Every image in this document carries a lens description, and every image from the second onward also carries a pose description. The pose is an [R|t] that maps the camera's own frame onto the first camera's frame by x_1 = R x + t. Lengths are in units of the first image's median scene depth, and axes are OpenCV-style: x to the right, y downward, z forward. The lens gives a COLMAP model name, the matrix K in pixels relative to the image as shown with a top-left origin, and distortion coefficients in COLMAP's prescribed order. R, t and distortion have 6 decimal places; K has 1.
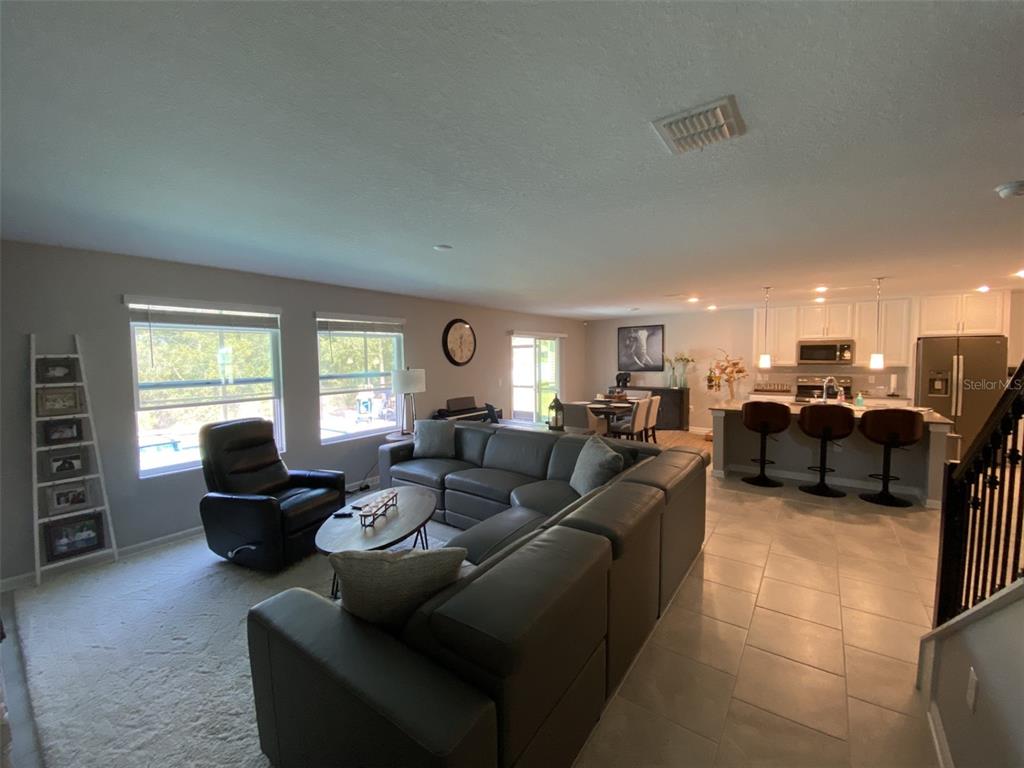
lens RADIAL K [[420.6, 0, 512.0], [0, 420.6, 384.0], [0, 0, 1]] dist [-0.000322, -0.000210]
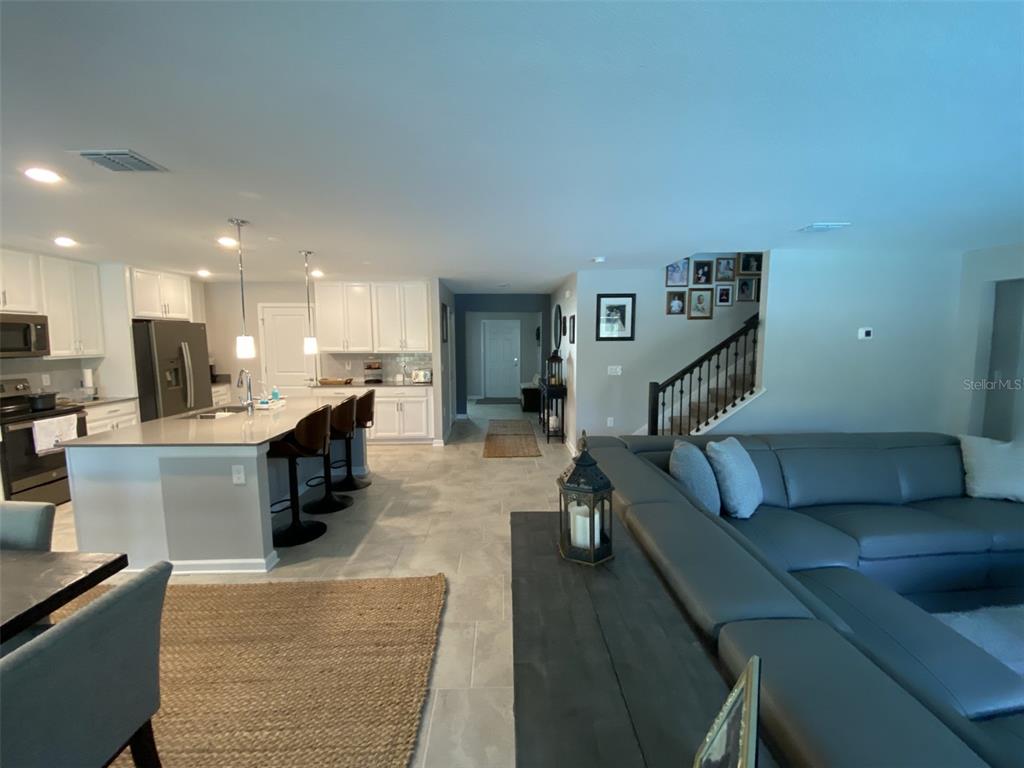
lens RADIAL K [[421.6, 0, 510.9], [0, 421.6, 378.7], [0, 0, 1]] dist [0.067427, -0.000117]
pose [[-0.608565, -0.059848, 0.791244, -0.088077], [0.067124, 0.989695, 0.126486, -0.049834], [-0.790660, 0.130087, -0.598277, 0.840134]]
